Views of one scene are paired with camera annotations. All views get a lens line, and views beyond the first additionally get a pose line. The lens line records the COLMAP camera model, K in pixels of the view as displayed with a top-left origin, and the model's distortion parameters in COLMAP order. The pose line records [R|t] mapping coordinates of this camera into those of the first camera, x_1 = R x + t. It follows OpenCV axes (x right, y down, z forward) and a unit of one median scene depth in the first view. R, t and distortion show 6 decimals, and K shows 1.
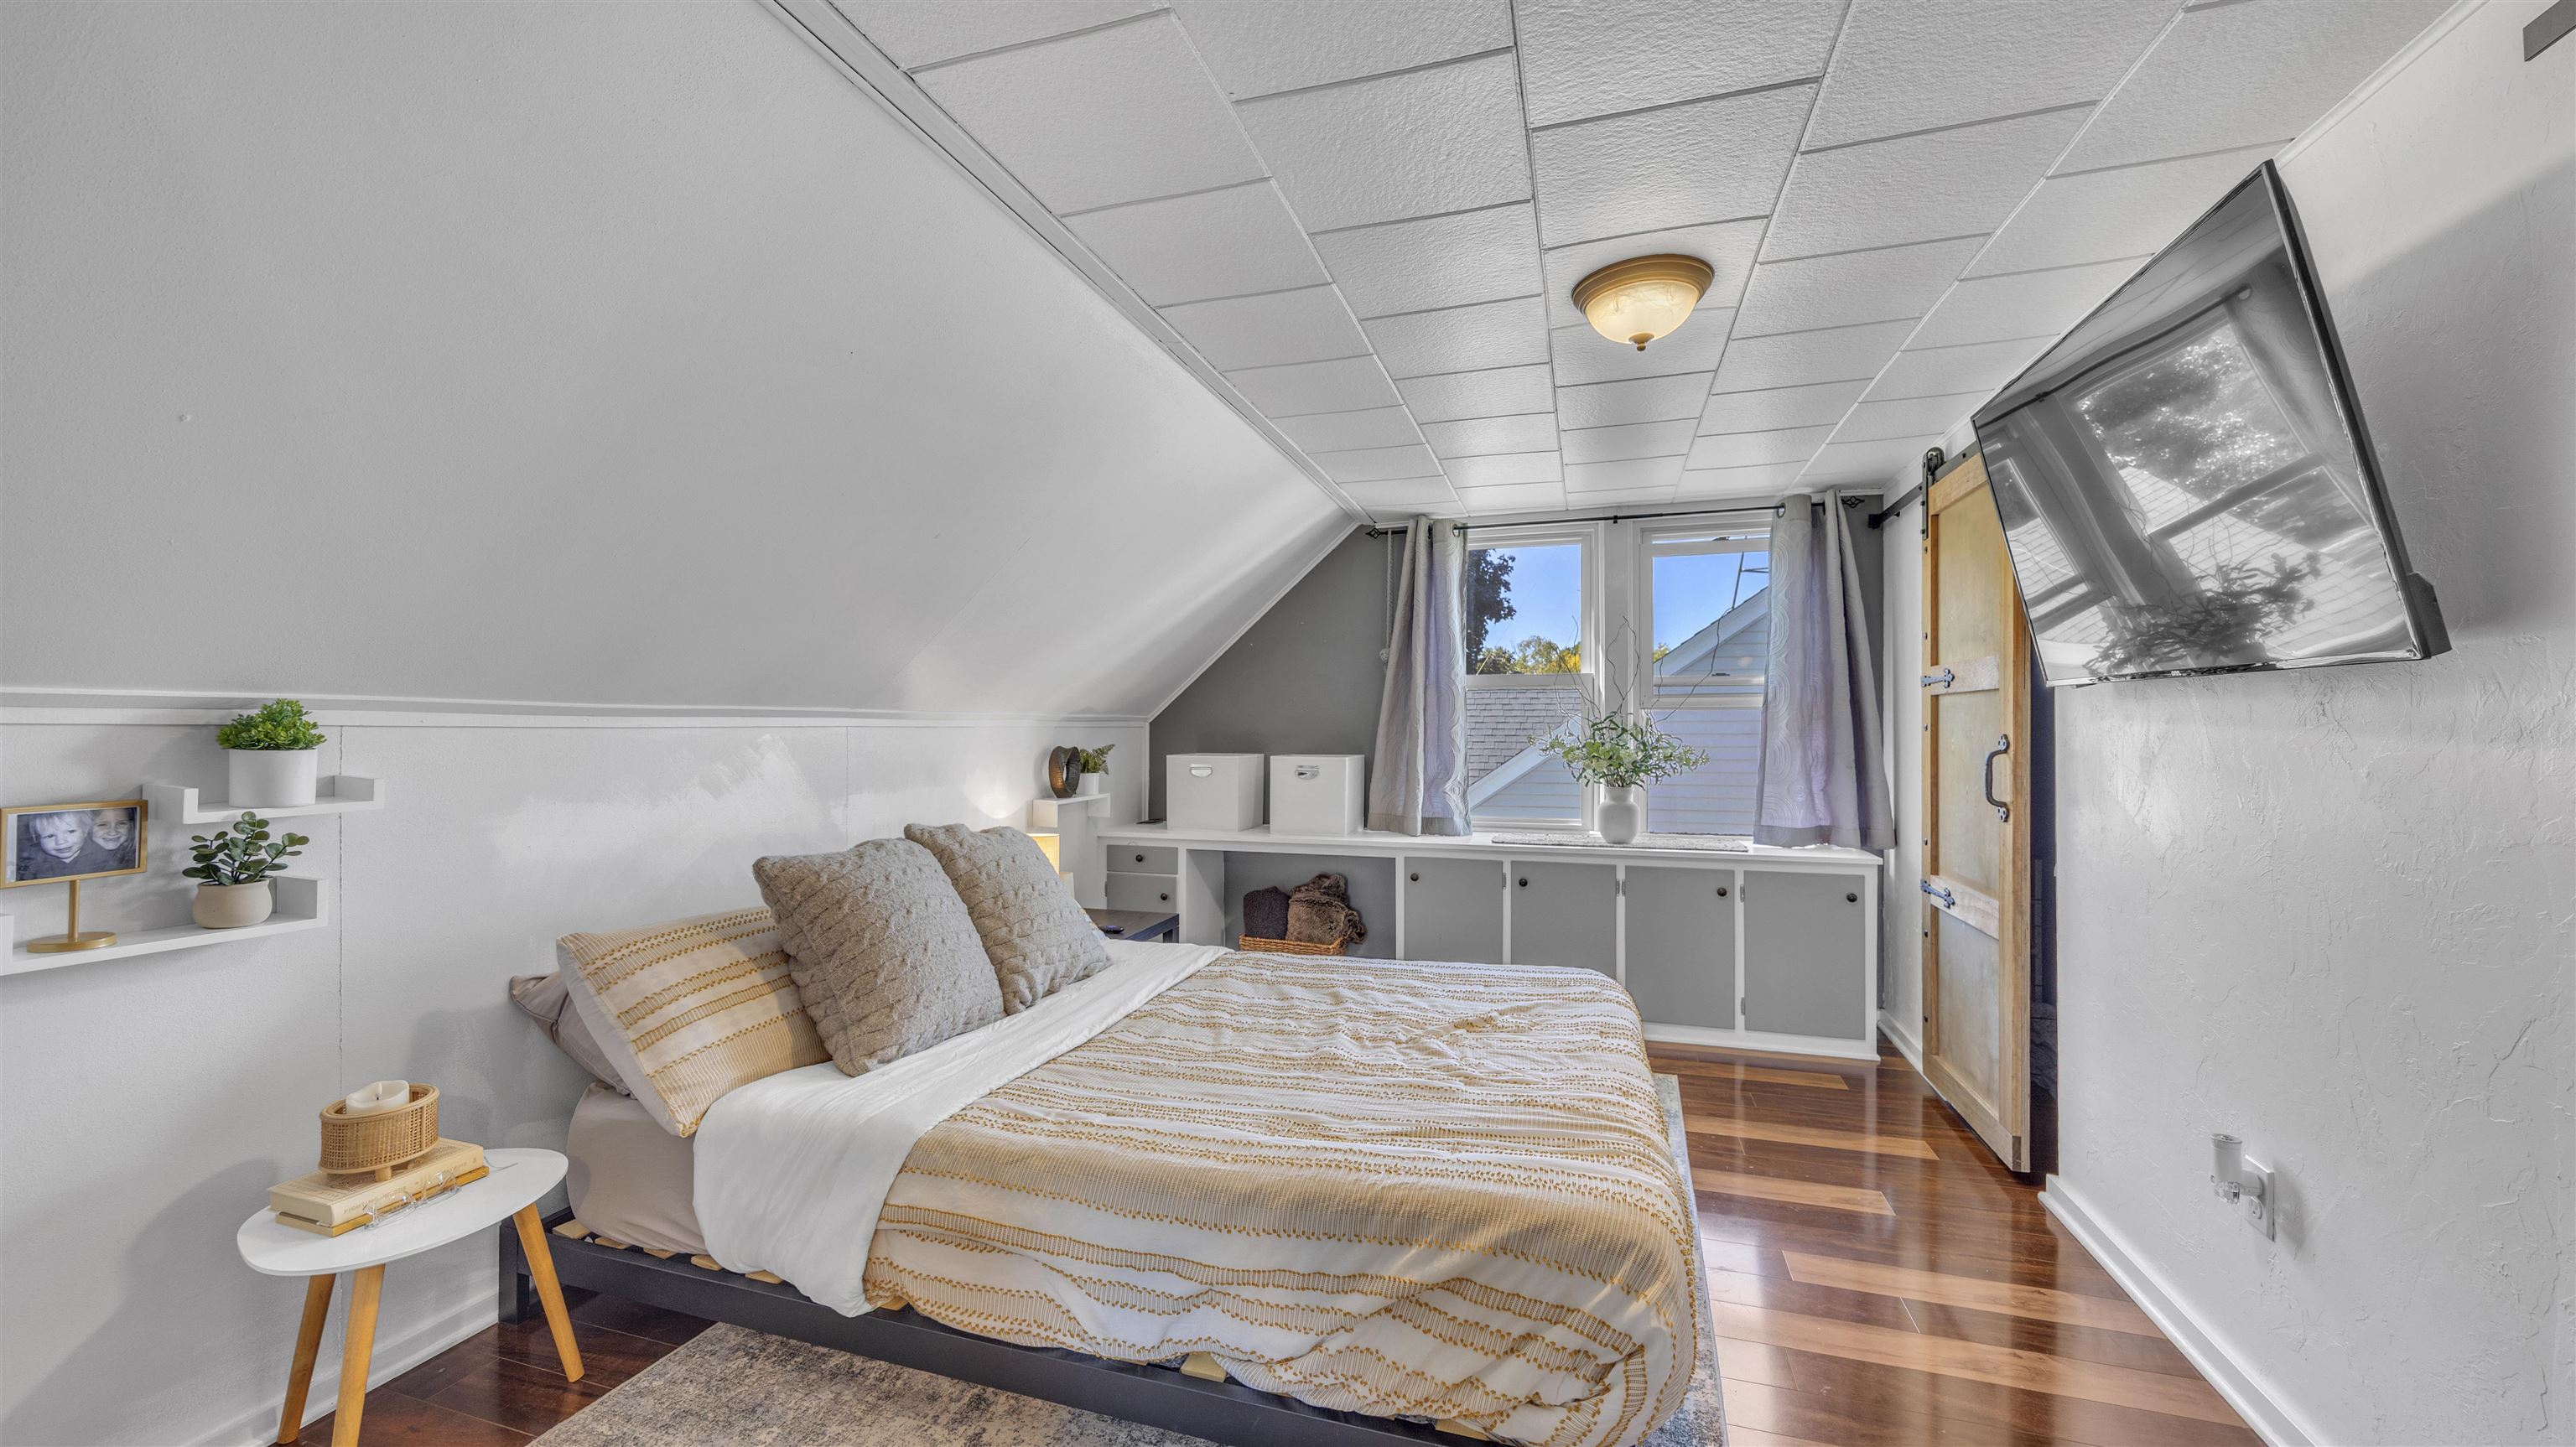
lens RADIAL K [[993.4, 0, 1269.2], [0, 993.4, 728.6], [0, 0, 1]] dist [-0.003535, 0.000370]
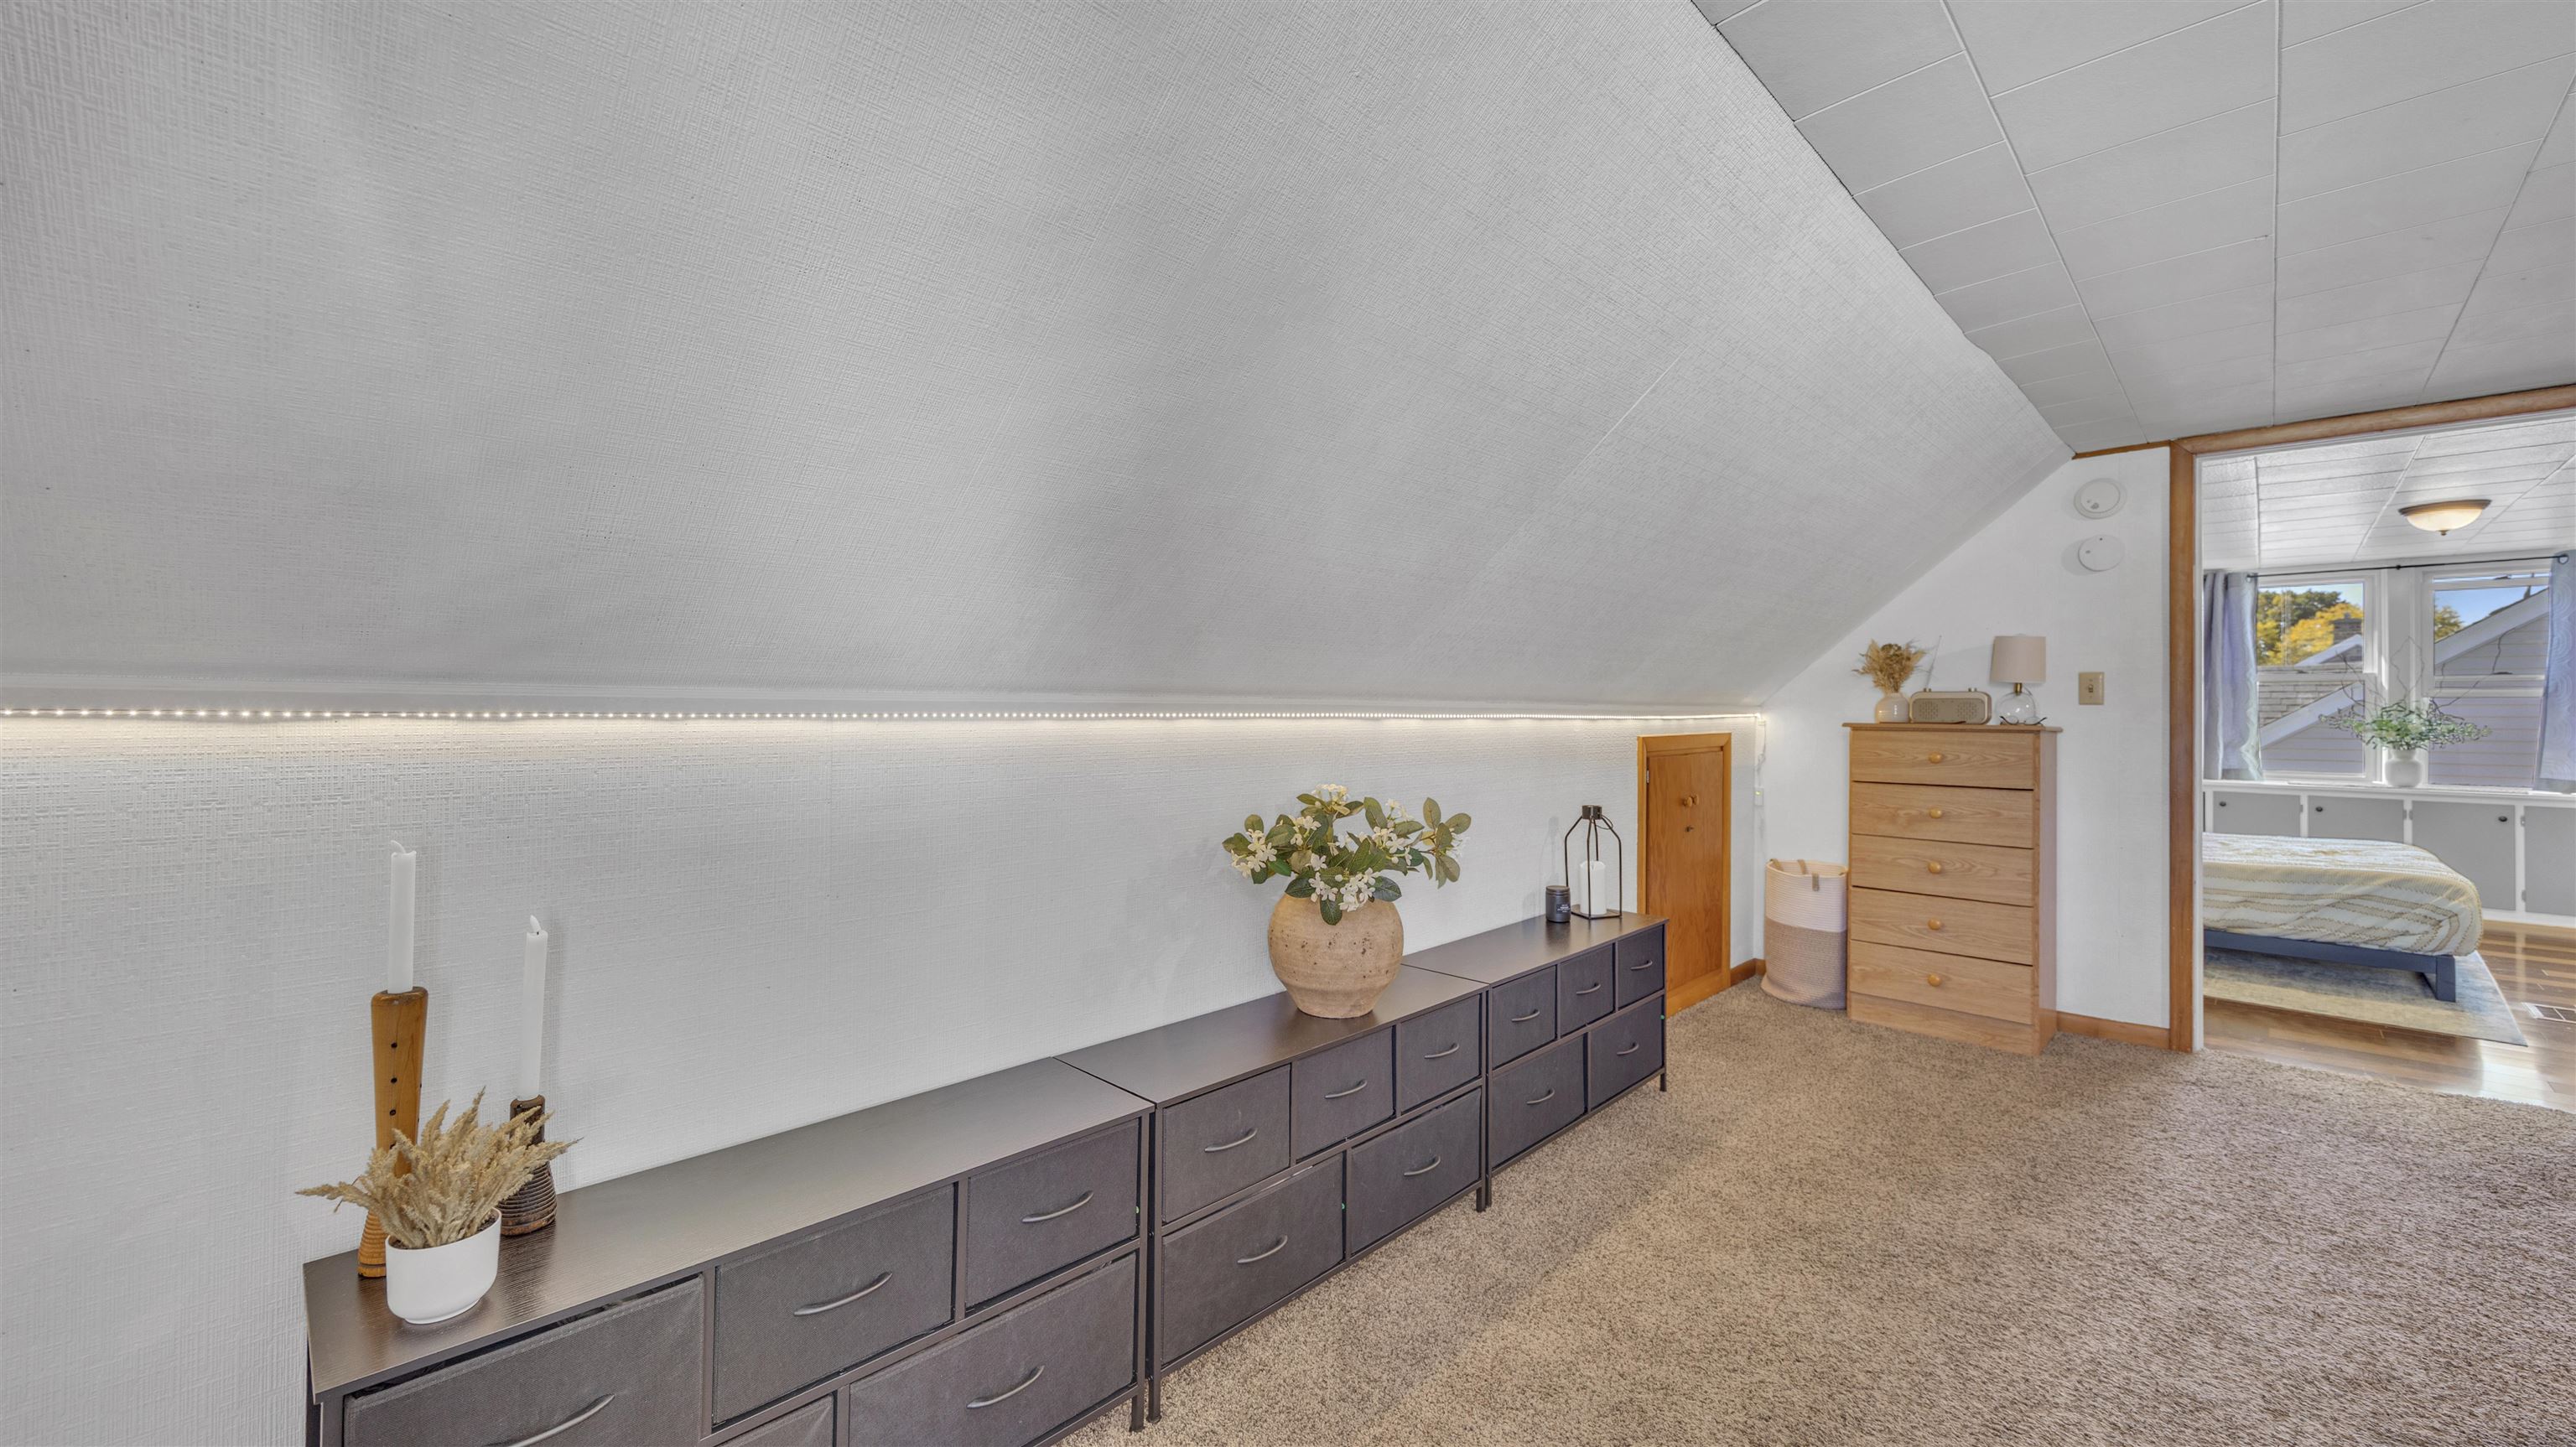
lens RADIAL K [[993.4, 0, 1283.4], [0, 993.4, 701.4], [0, 0, 1]] dist [-0.003535, 0.000370]
pose [[0.891582, 0.000472, -0.452860, -0.516730], [-0.003795, 0.999972, -0.006431, 0.002146], [0.452844, 0.007452, 0.891559, -1.182469]]
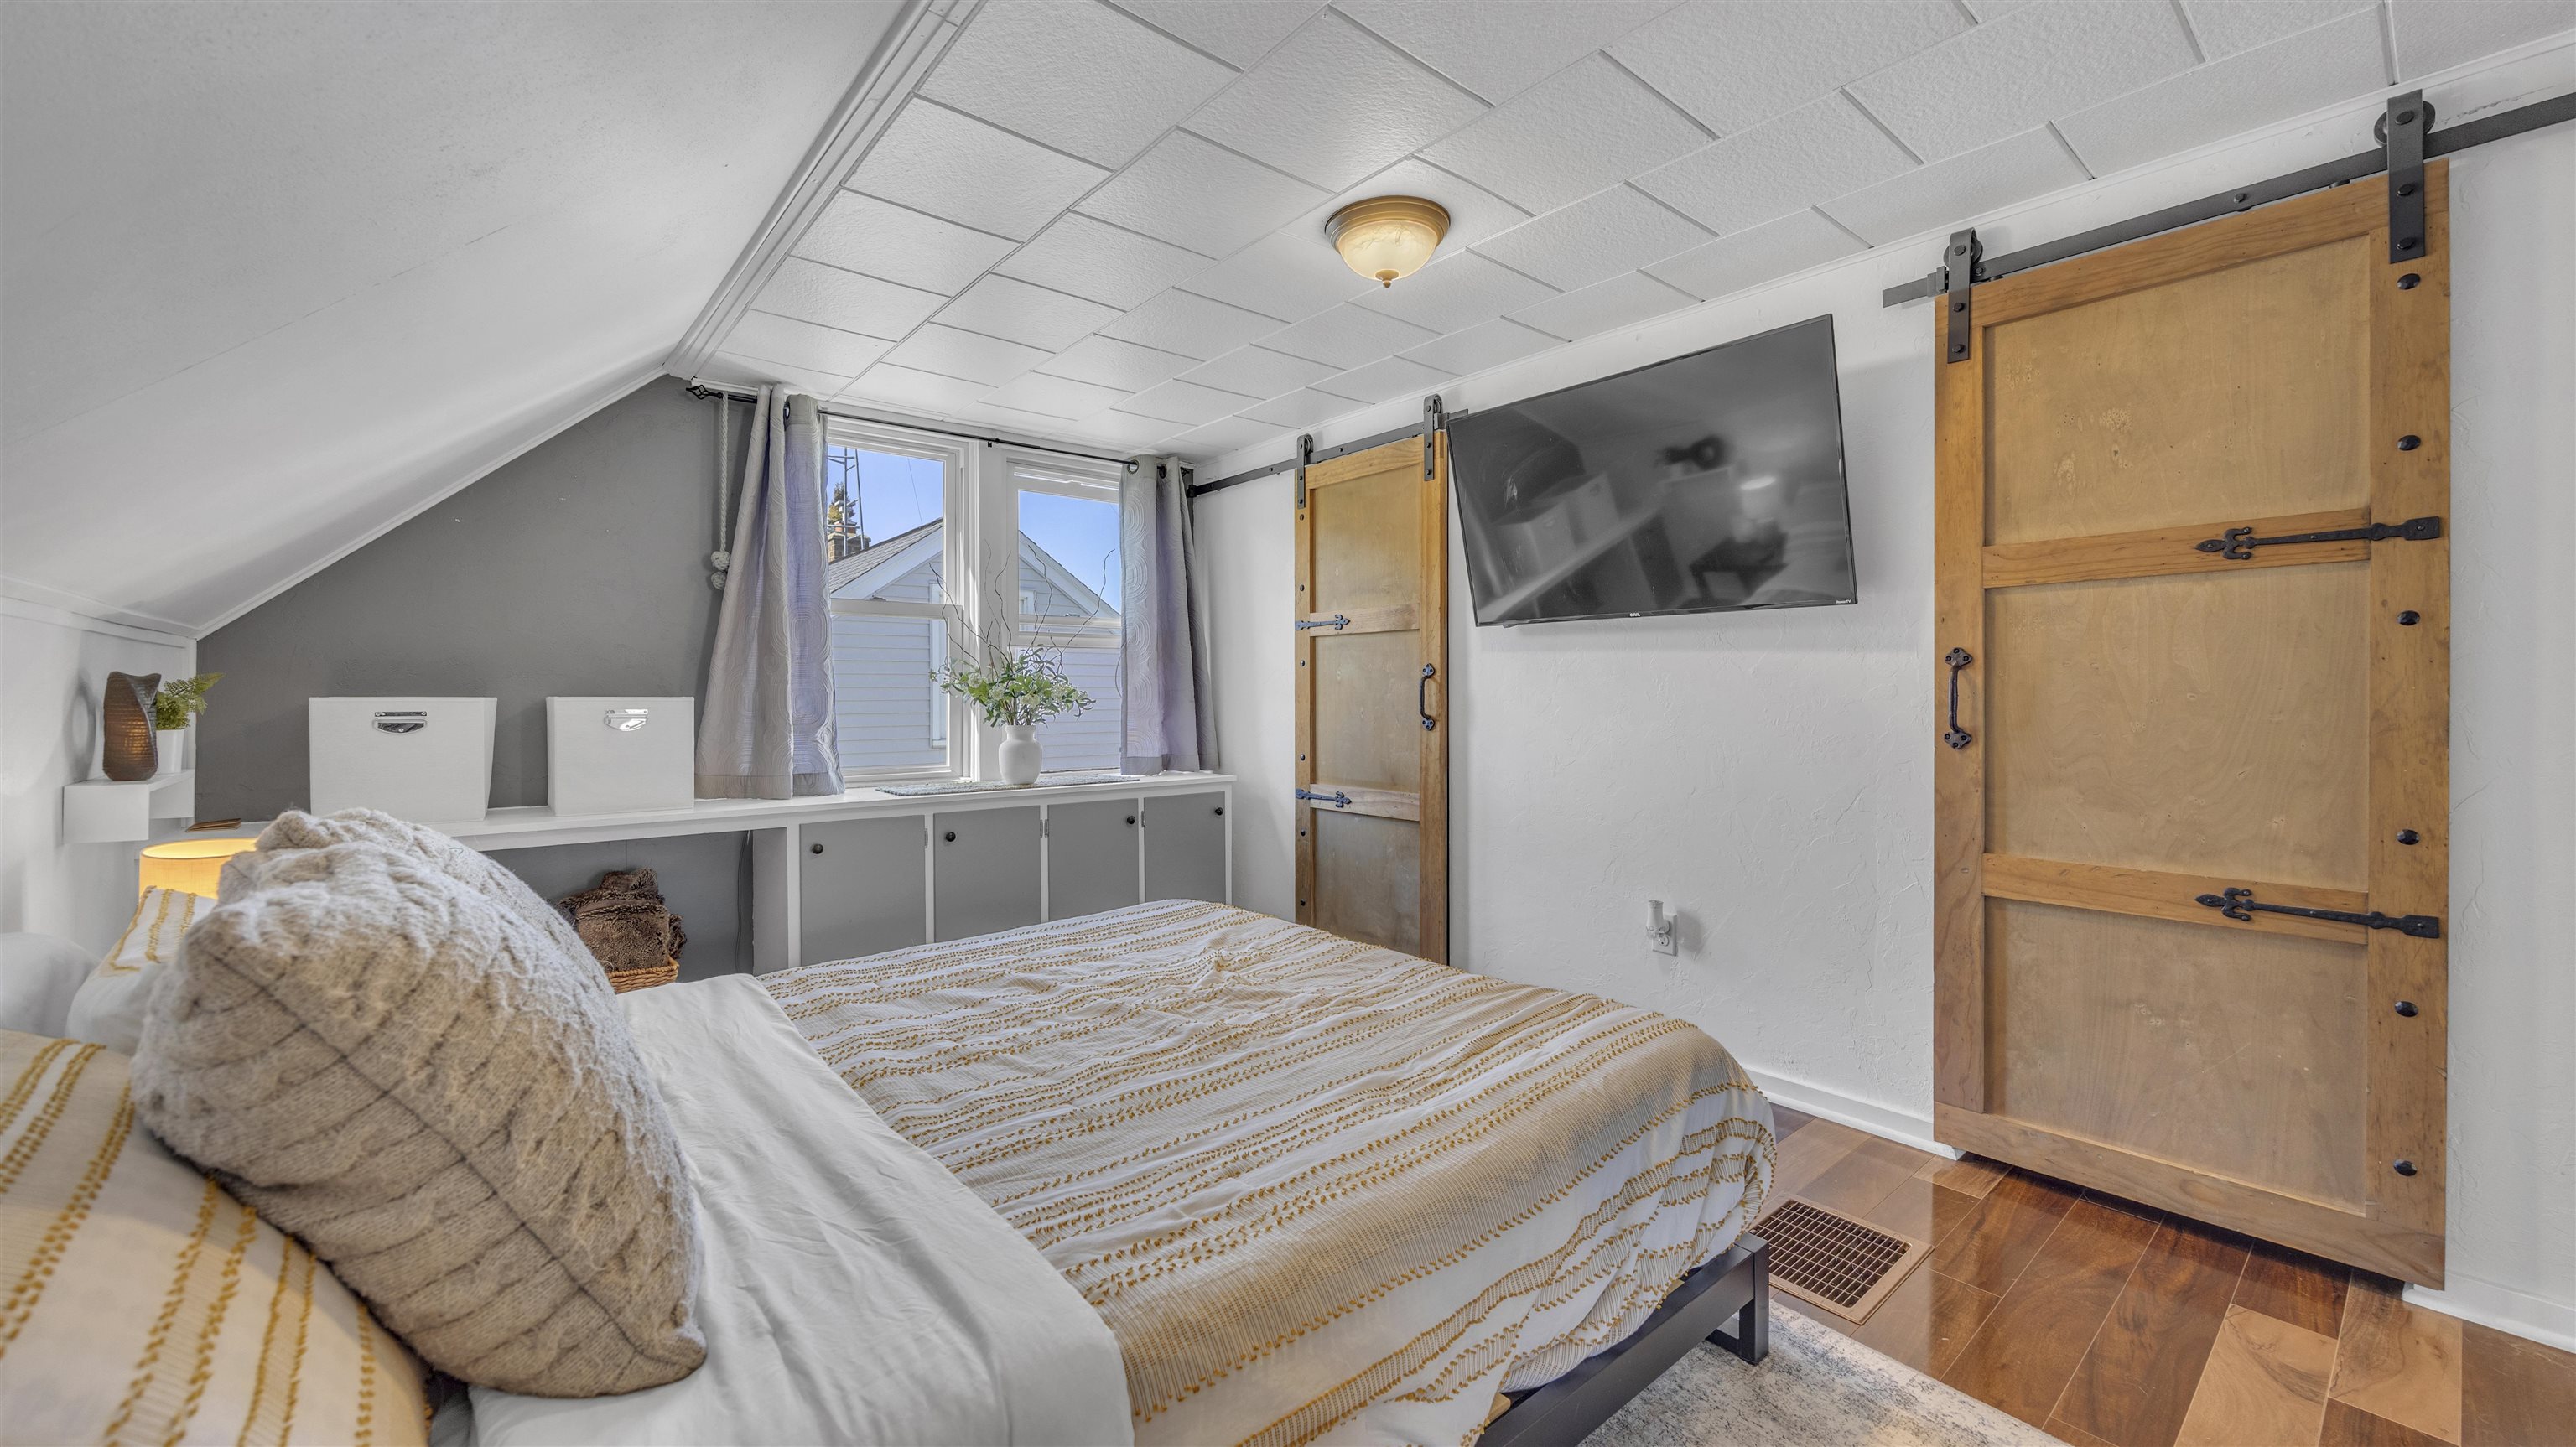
lens RADIAL K [[993.4, 0, 1273.1], [0, 993.4, 703.9], [0, 0, 1]] dist [-0.003535, 0.000370]
pose [[0.534421, -0.008536, 0.845175, -0.349564], [0.004185, 0.999963, 0.007454, 0.035016], [-0.845208, -0.000446, 0.534437, 0.311518]]
